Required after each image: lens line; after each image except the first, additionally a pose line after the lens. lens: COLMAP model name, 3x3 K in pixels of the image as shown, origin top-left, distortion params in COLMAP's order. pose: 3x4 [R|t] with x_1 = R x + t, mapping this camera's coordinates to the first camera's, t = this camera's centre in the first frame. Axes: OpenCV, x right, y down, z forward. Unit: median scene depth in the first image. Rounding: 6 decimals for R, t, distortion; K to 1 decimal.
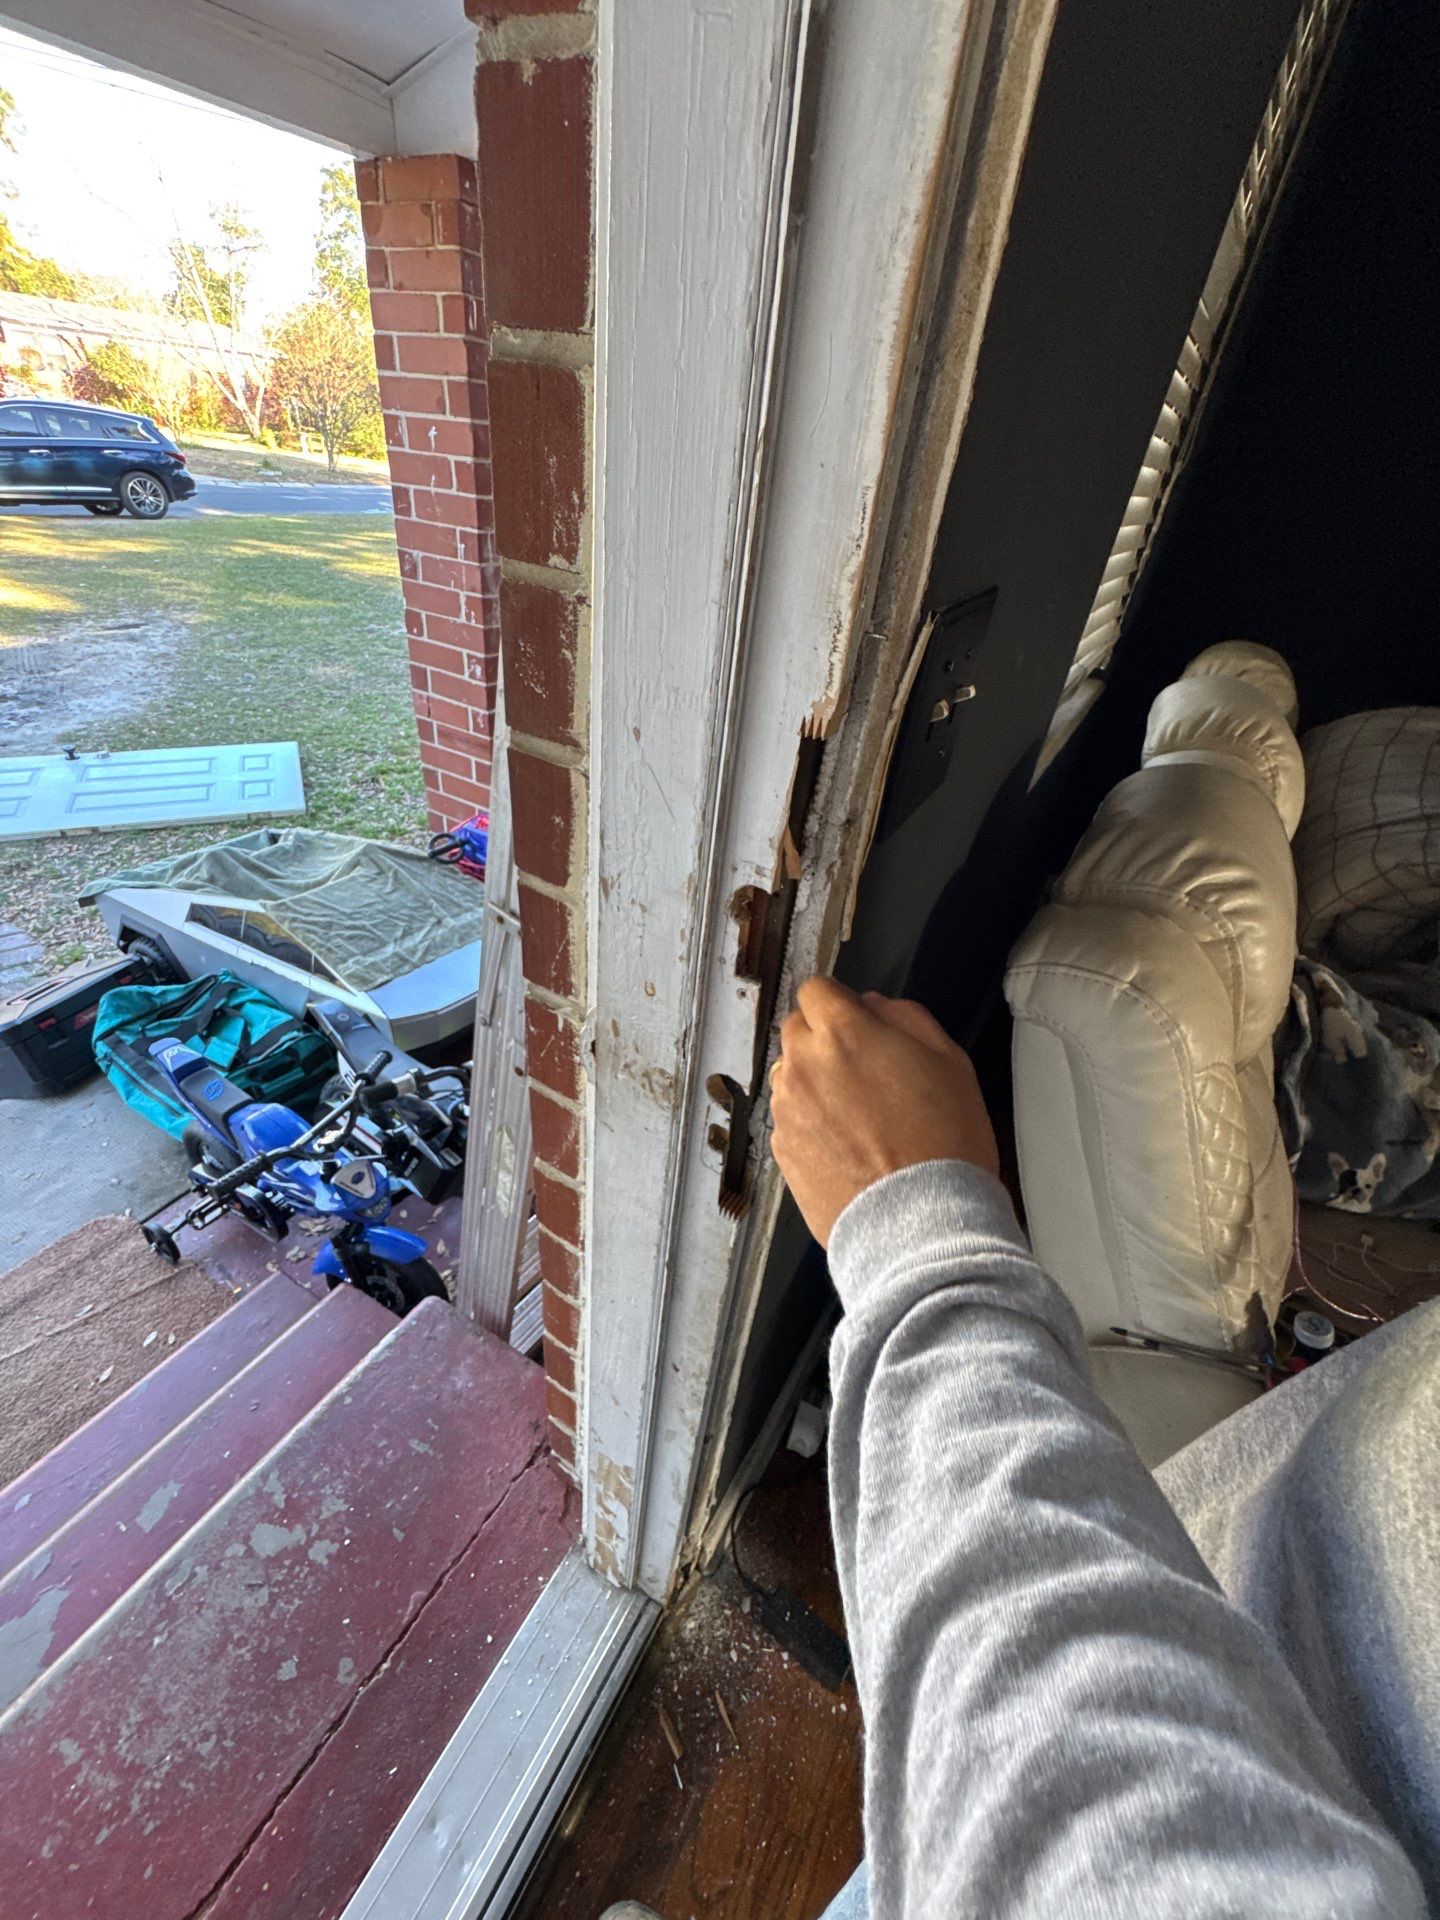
lens RADIAL K [[777.7, 0, 708.2], [0, 777.7, 970.0], [0, 0, 1]] dist [-0.007199, 0.001437]
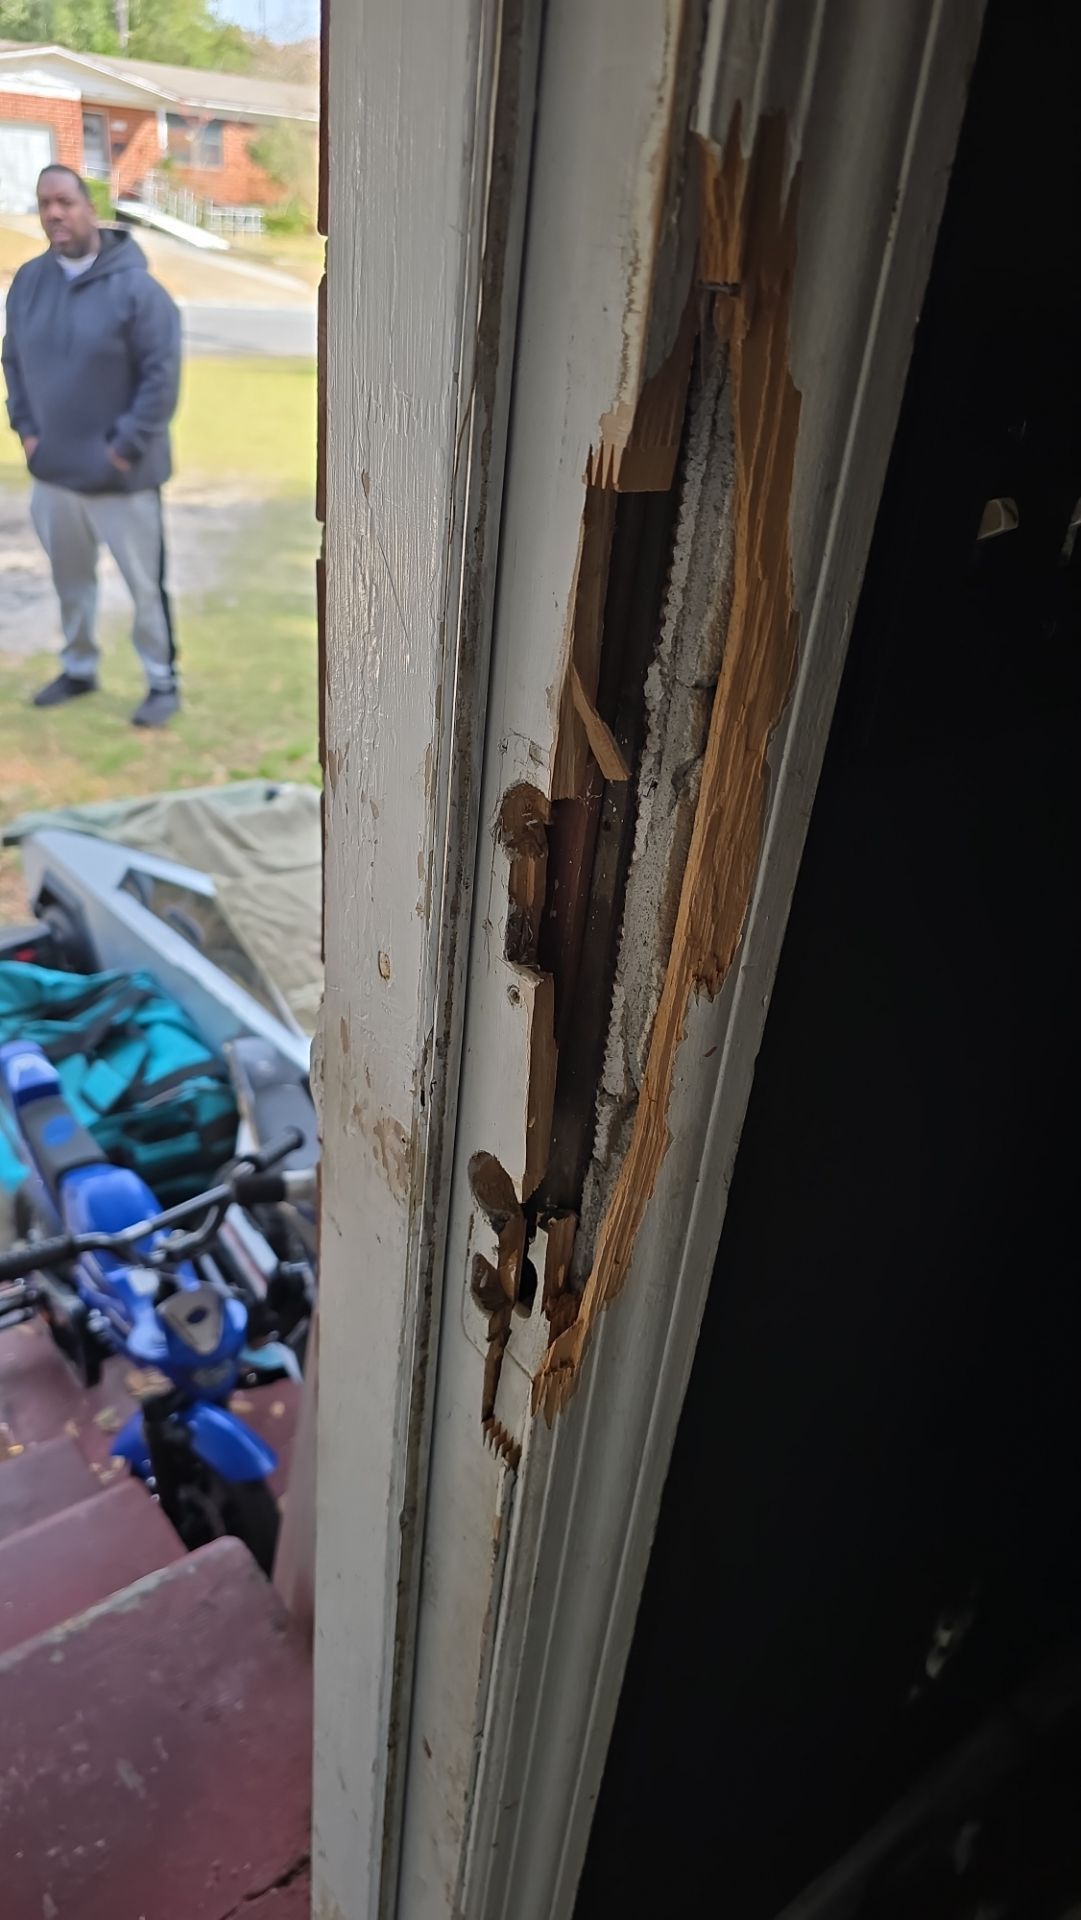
lens RADIAL K [[1340.6, 0, 534.0], [0, 1340.6, 975.4], [0, 0, 1]] dist [0.026697, -0.038097]
pose [[0.924870, 0.184375, -0.332598, 0.162646], [-0.219986, 0.972809, -0.072449, 0.036387], [0.310197, 0.140173, 0.940282, 0.060375]]
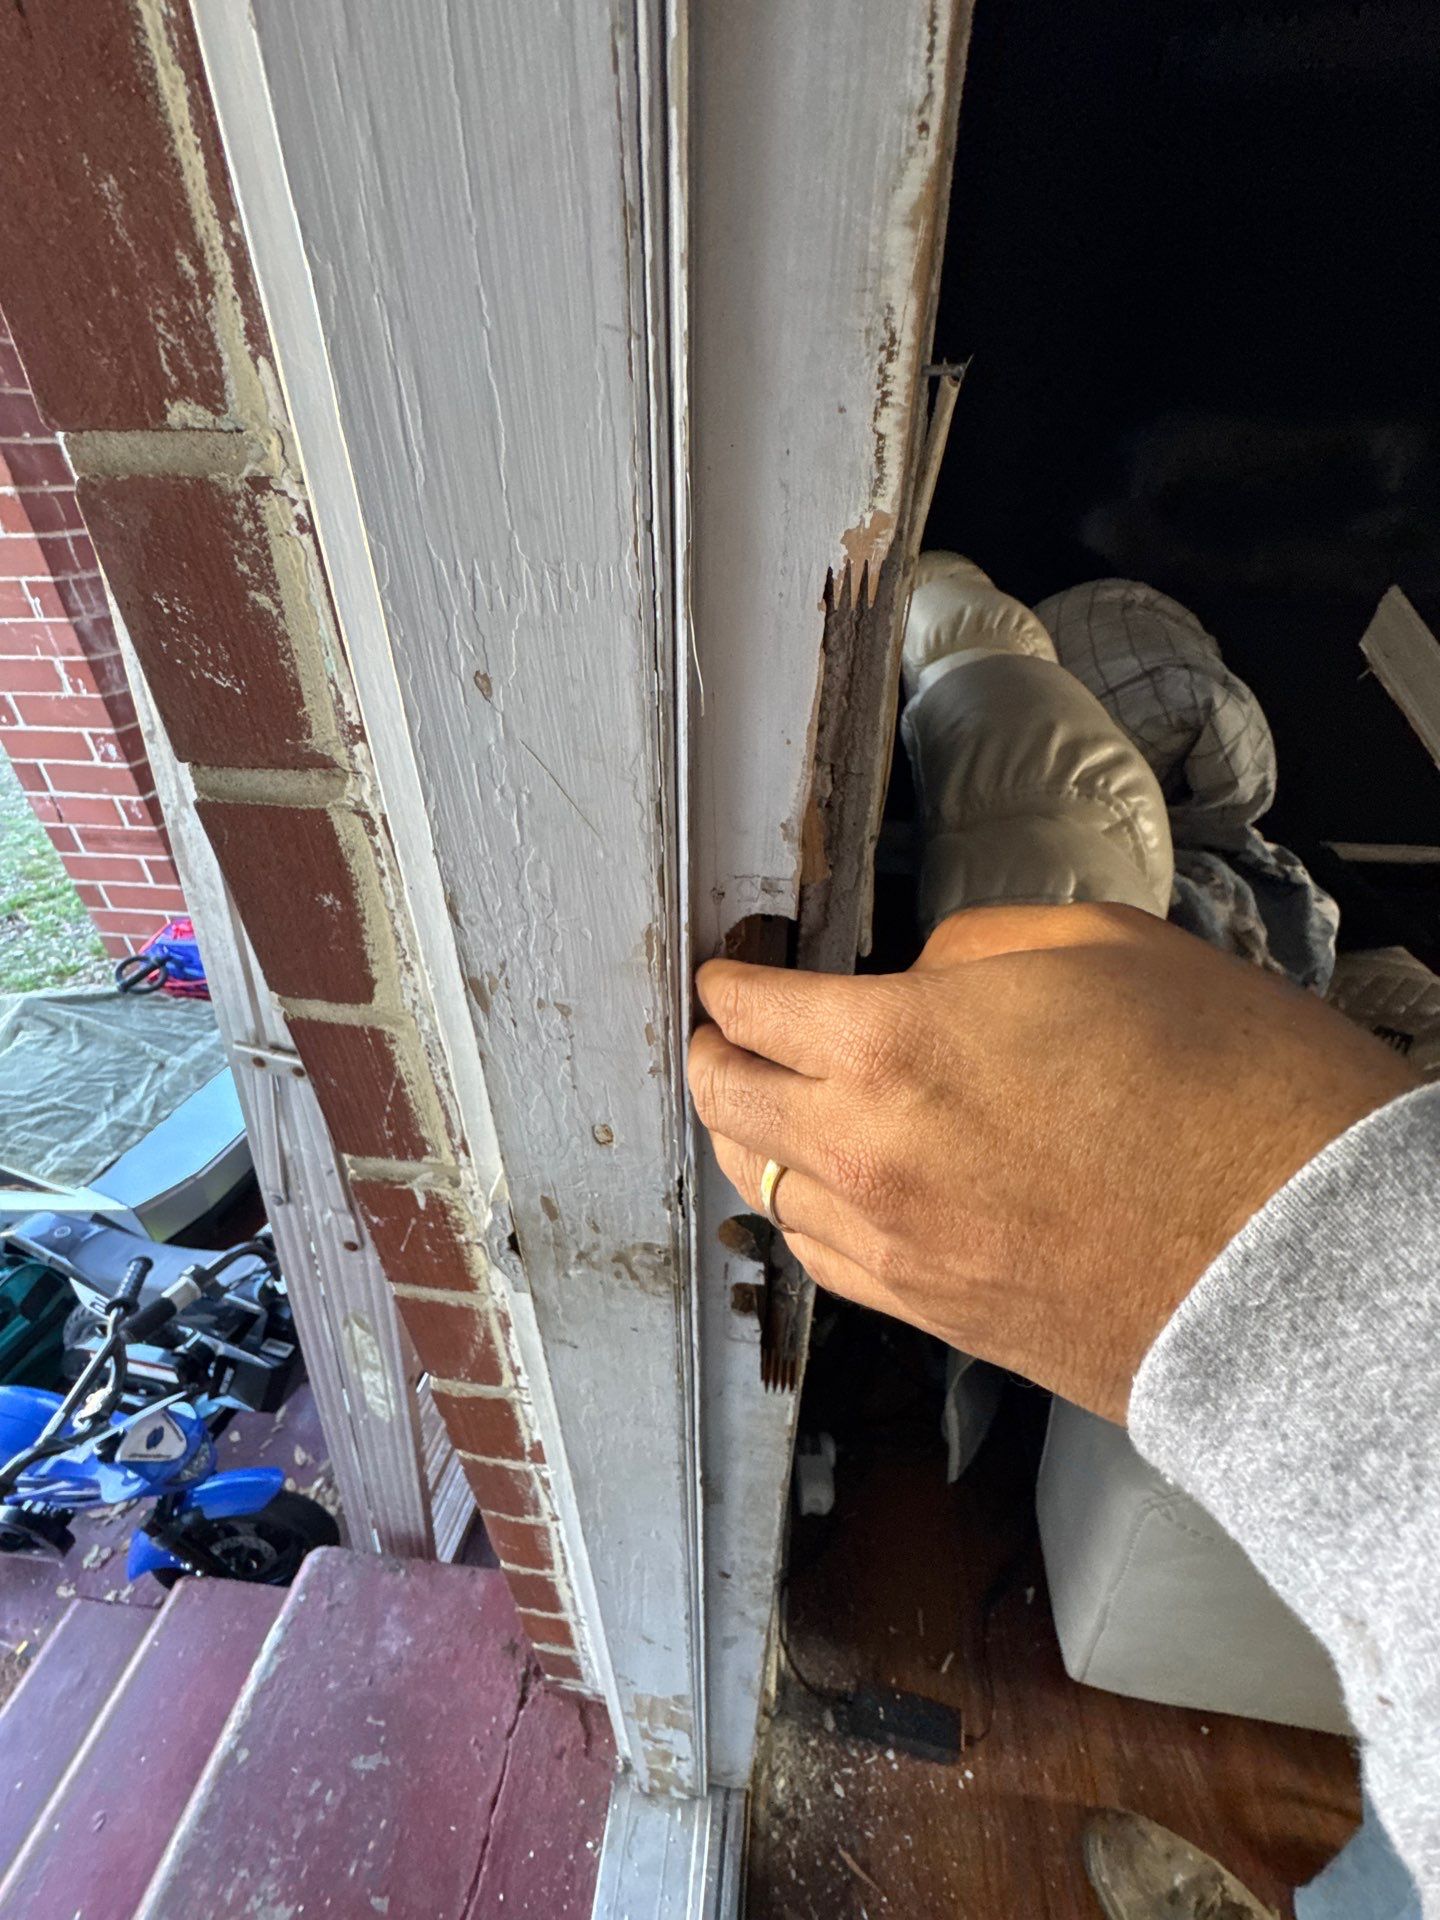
lens RADIAL K [[777.7, 0, 712.0], [0, 777.7, 966.6], [0, 0, 1]] dist [-0.007199, 0.001437]
pose [[0.911688, -0.302128, 0.278468, -0.058025], [0.303782, 0.951972, 0.038292, -0.043013], [-0.276663, 0.049683, 0.959682, 0.194058]]
